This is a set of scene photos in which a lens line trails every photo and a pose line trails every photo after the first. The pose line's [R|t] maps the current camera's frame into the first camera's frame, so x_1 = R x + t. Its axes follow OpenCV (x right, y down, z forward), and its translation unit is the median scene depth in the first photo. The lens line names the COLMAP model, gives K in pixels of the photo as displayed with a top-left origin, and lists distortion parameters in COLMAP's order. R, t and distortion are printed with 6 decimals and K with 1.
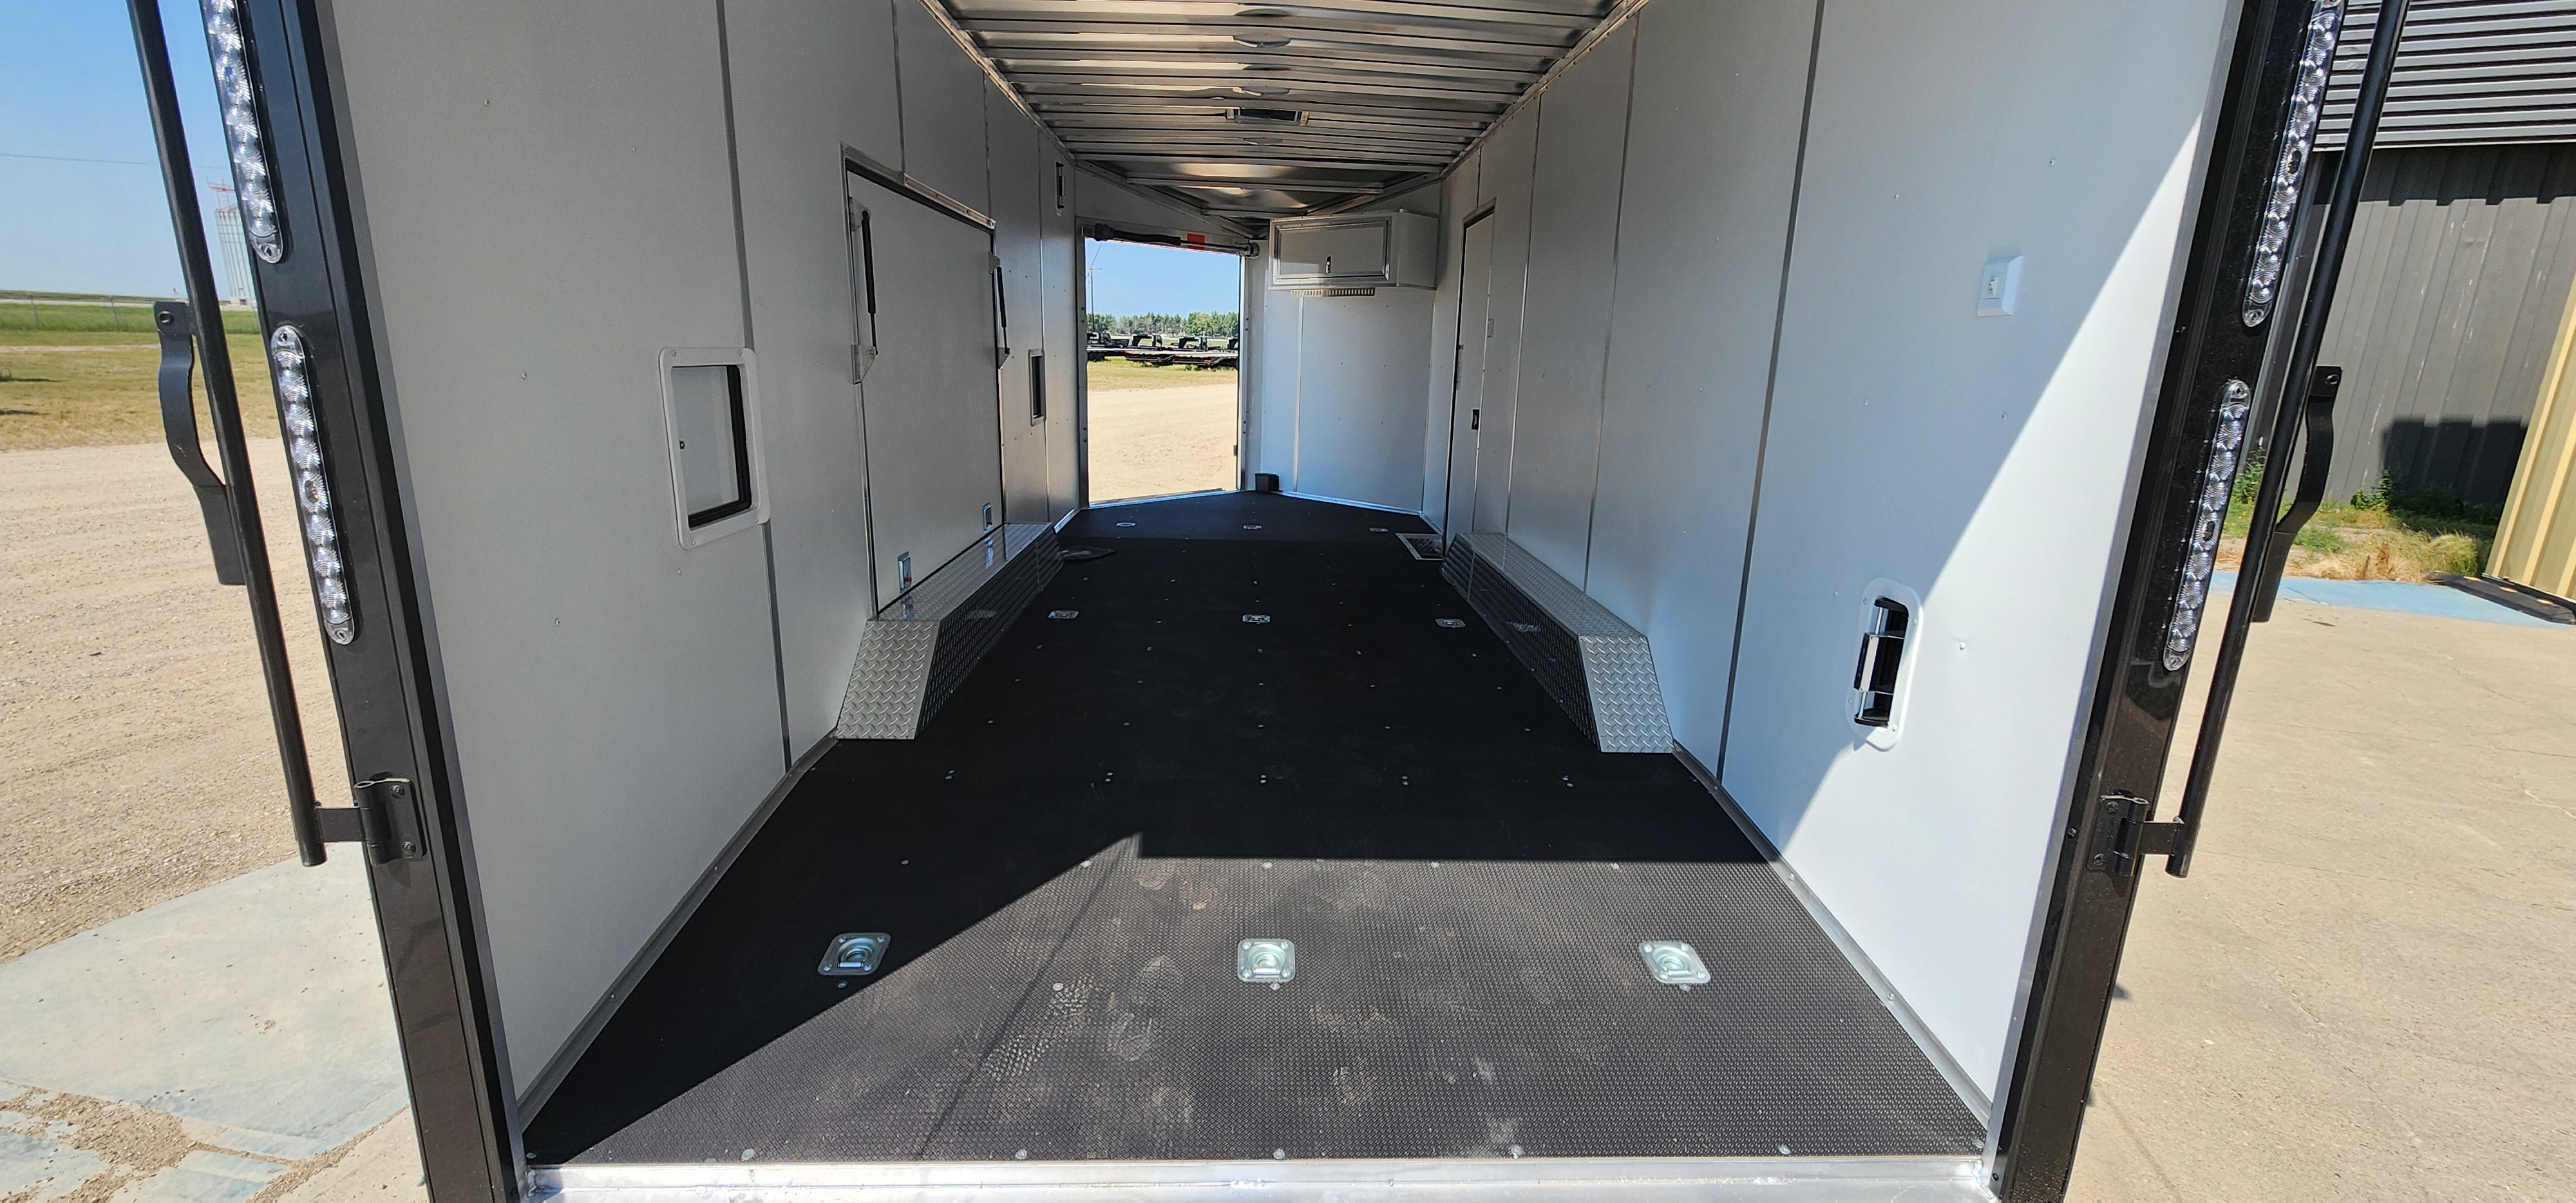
lens RADIAL K [[1044.6, 0, 1288.7], [0, 1044.6, 588.0], [0, 0, 1]] dist [-0.004728, 0.002783]
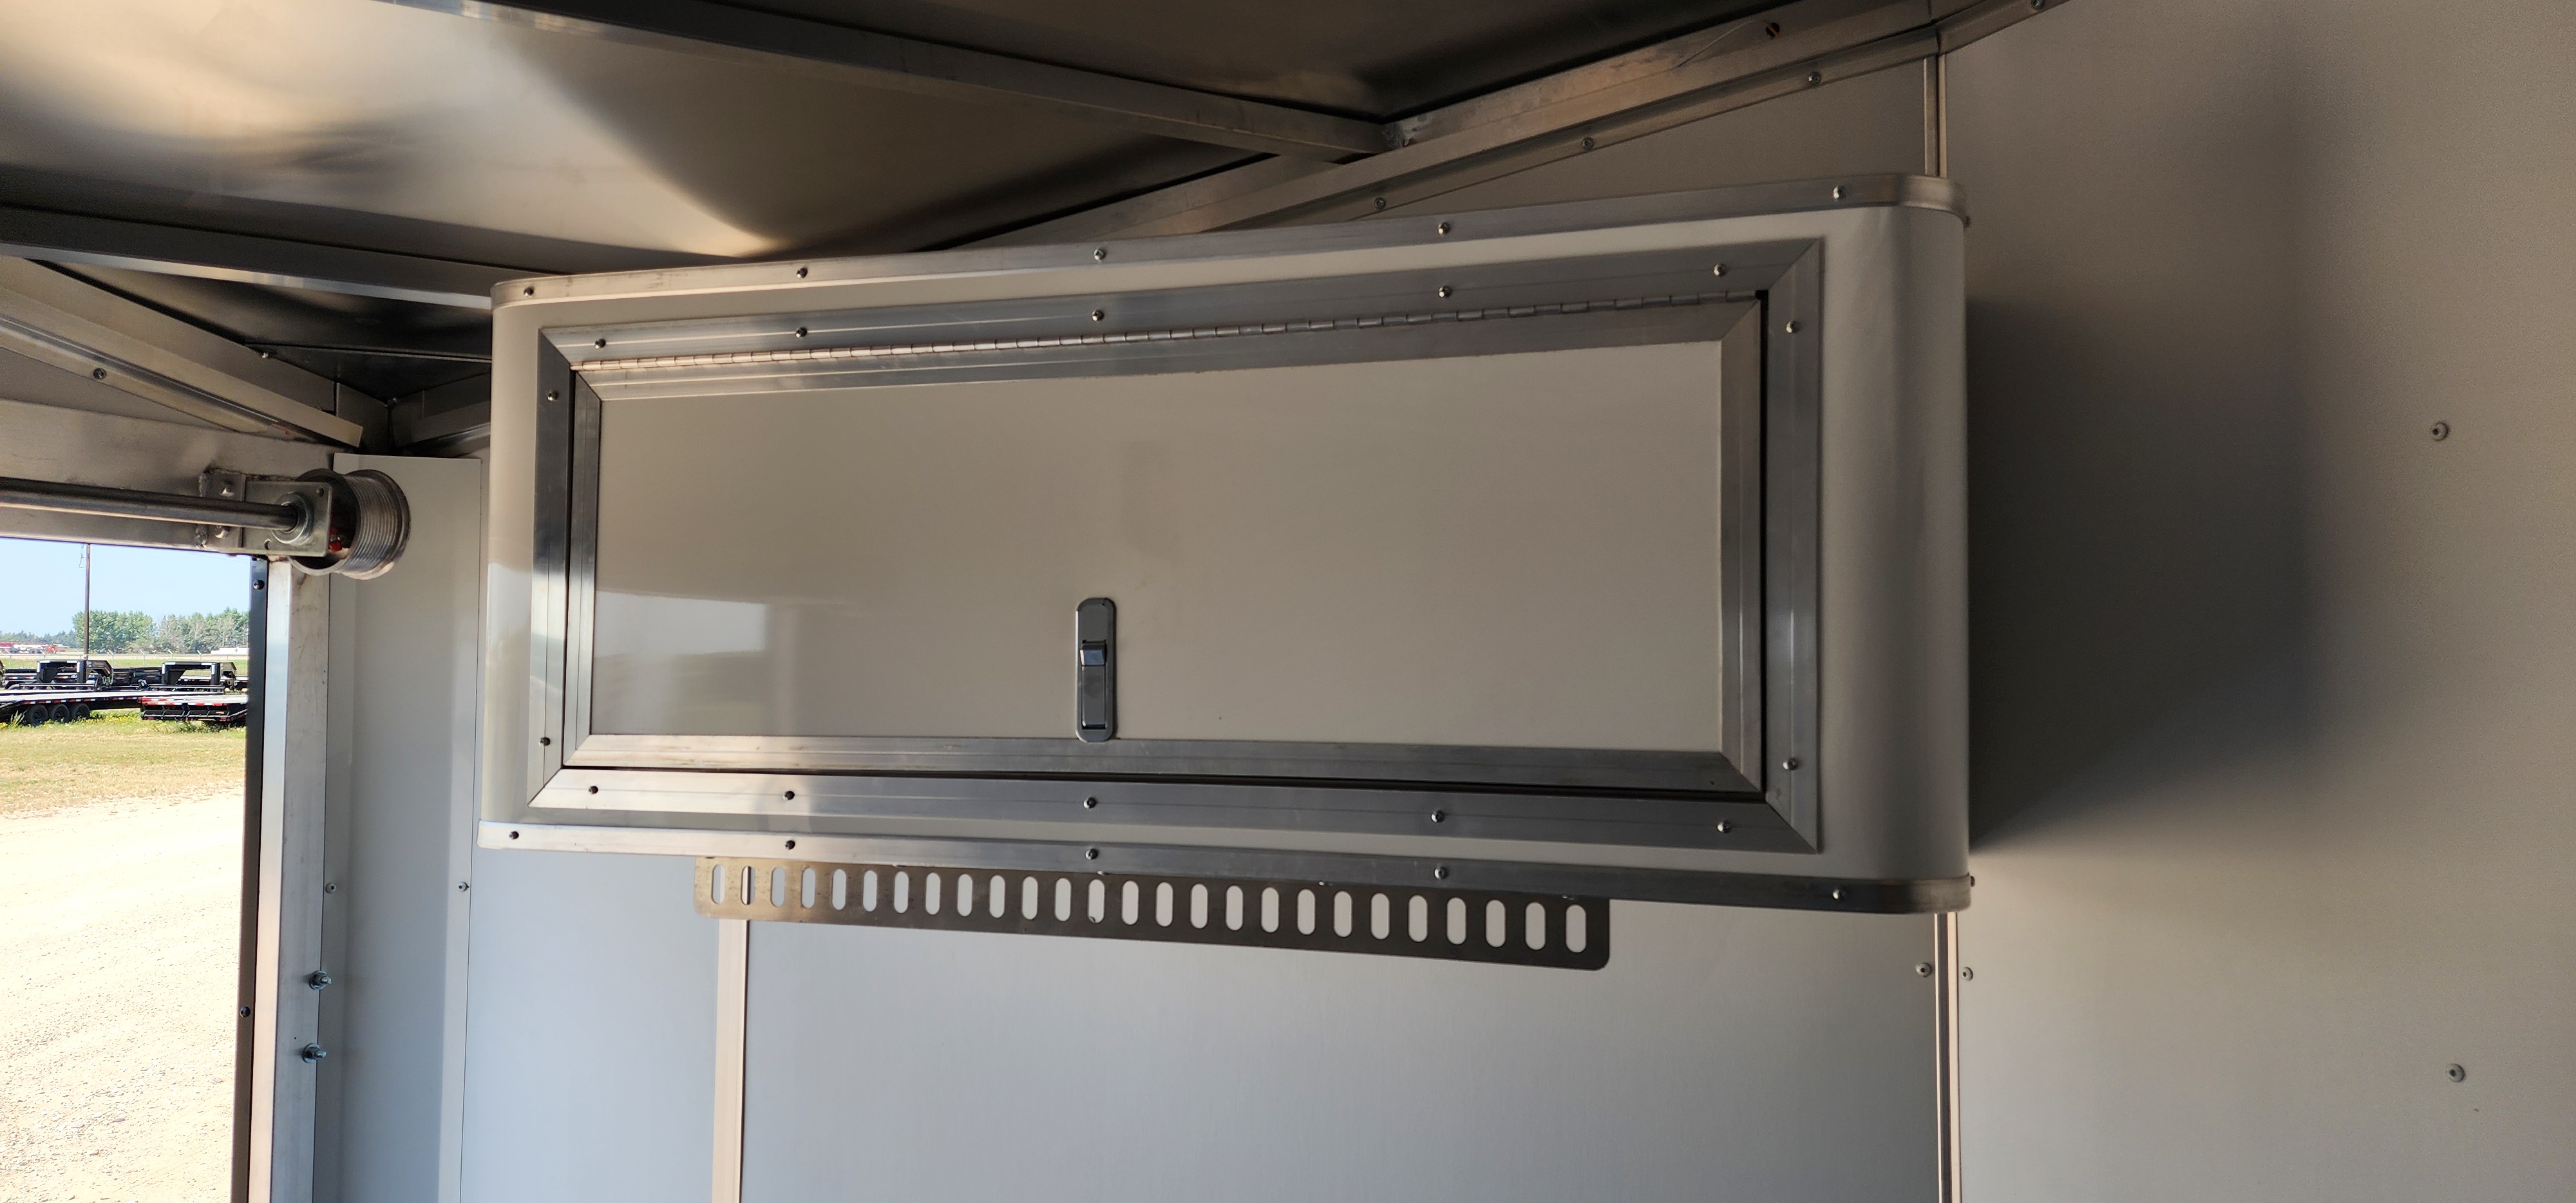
lens RADIAL K [[1754.1, 0, 1281.1], [0, 1754.1, 594.8], [0, 0, 1]] dist [0.001341, -0.000868]
pose [[0.916605, -0.004378, 0.399769, -0.017206], [0.107821, 0.965596, -0.236641, -0.283099], [-0.384980, 0.260010, 0.885543, 0.863089]]
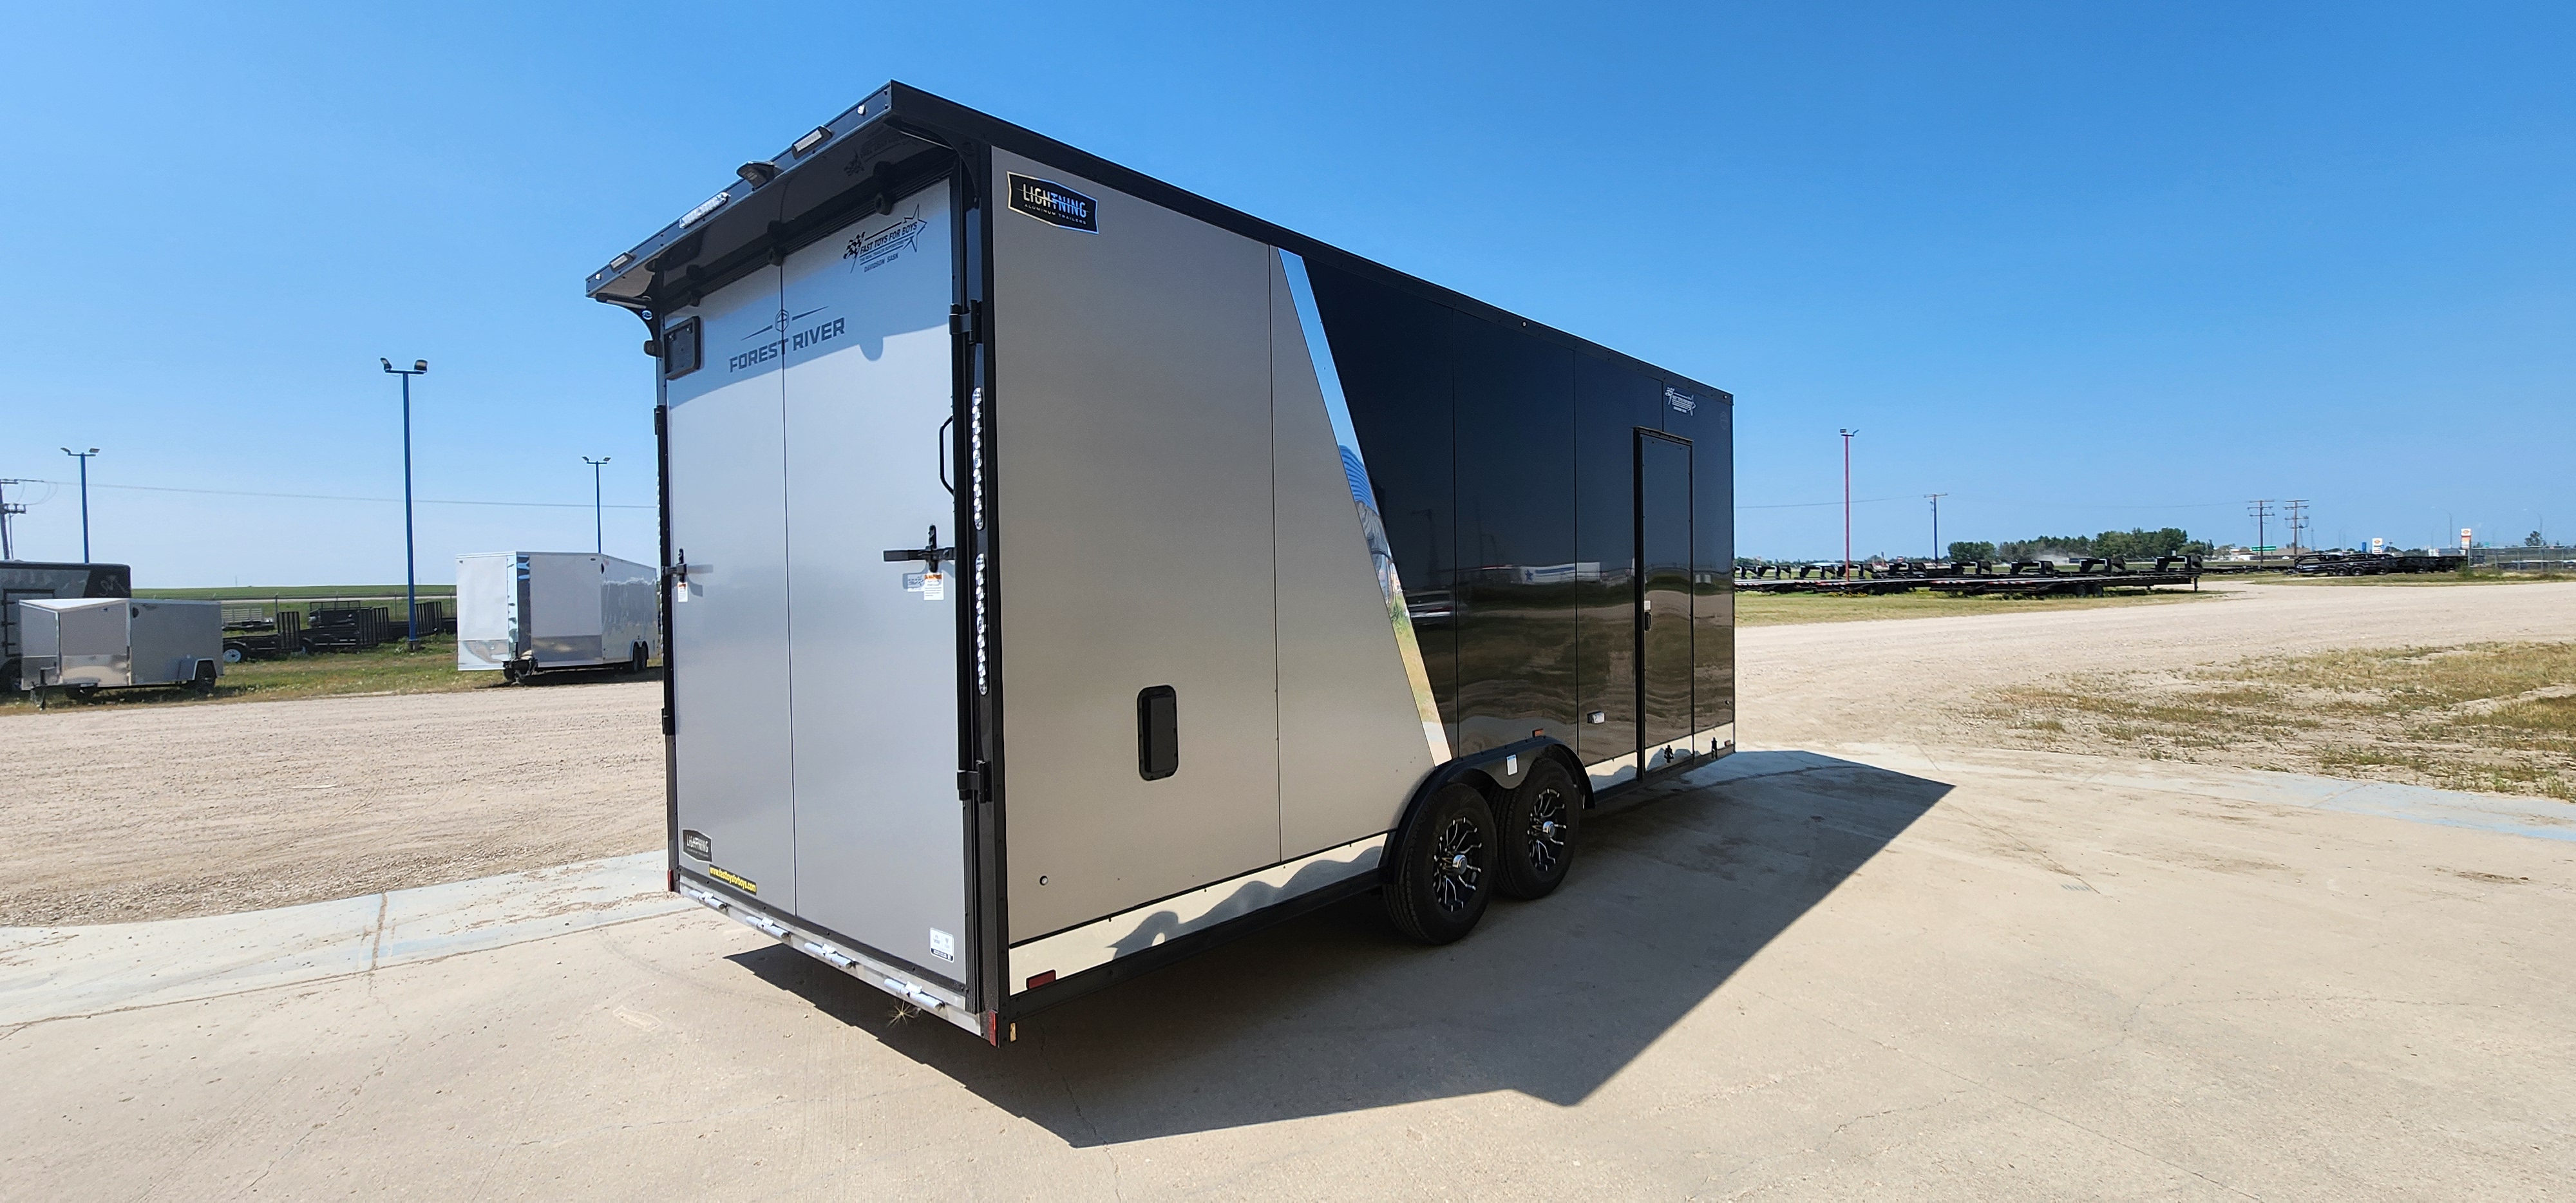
lens RADIAL K [[1044.6, 0, 1284.4], [0, 1044.6, 598.4], [0, 0, 1]] dist [-0.004728, 0.002783]
pose [[0.722300, -0.034642, -0.690712, 0.574582], [-0.115721, 0.978609, -0.170095, 0.033896], [0.681829, 0.202789, 0.702841, -0.008432]]
